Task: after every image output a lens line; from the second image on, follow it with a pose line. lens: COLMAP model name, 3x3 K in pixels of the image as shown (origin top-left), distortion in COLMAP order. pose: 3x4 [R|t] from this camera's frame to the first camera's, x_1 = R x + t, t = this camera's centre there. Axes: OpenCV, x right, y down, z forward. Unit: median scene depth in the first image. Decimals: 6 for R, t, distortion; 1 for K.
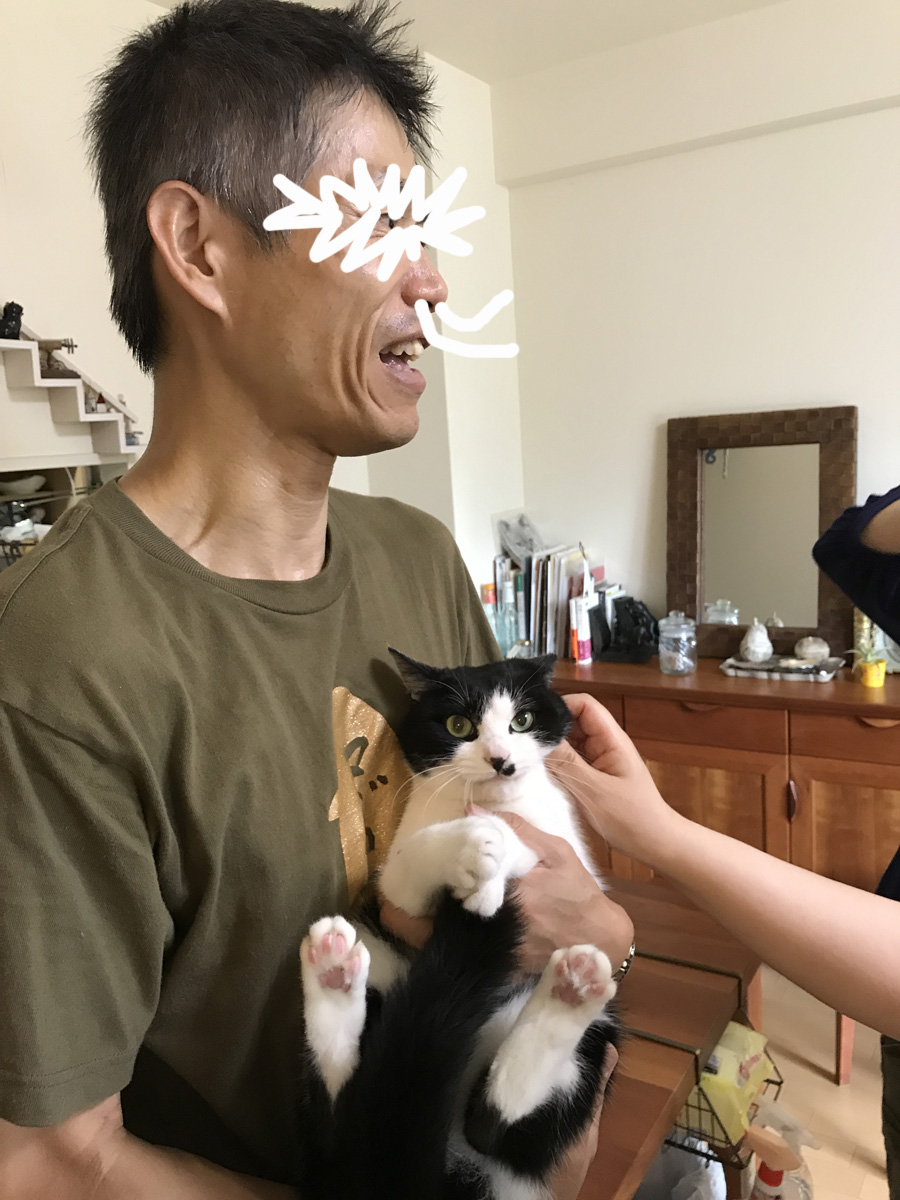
lens RADIAL K [[975.9, 0, 450.0], [0, 975.9, 600.0], [0, 0, 1]] dist [-0.039596, -0.002879]
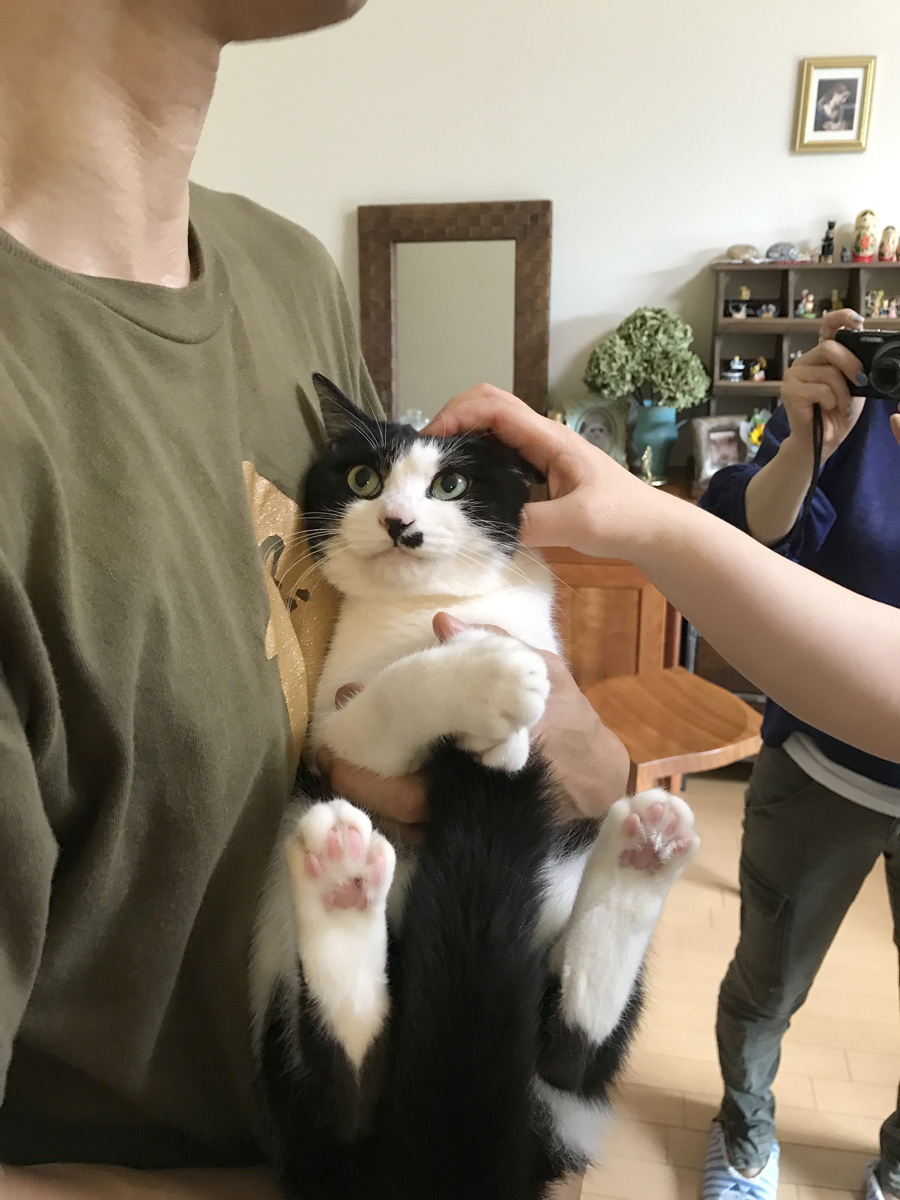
lens RADIAL K [[971.6, 0, 450.0], [0, 971.6, 600.0], [0, 0, 1]] dist [0.179106, -0.460864]
pose [[0.942547, -0.071045, 0.326433, -0.224513], [0.009657, 0.982512, 0.185950, 0.064628], [-0.333935, -0.172114, 0.926749, 0.348541]]
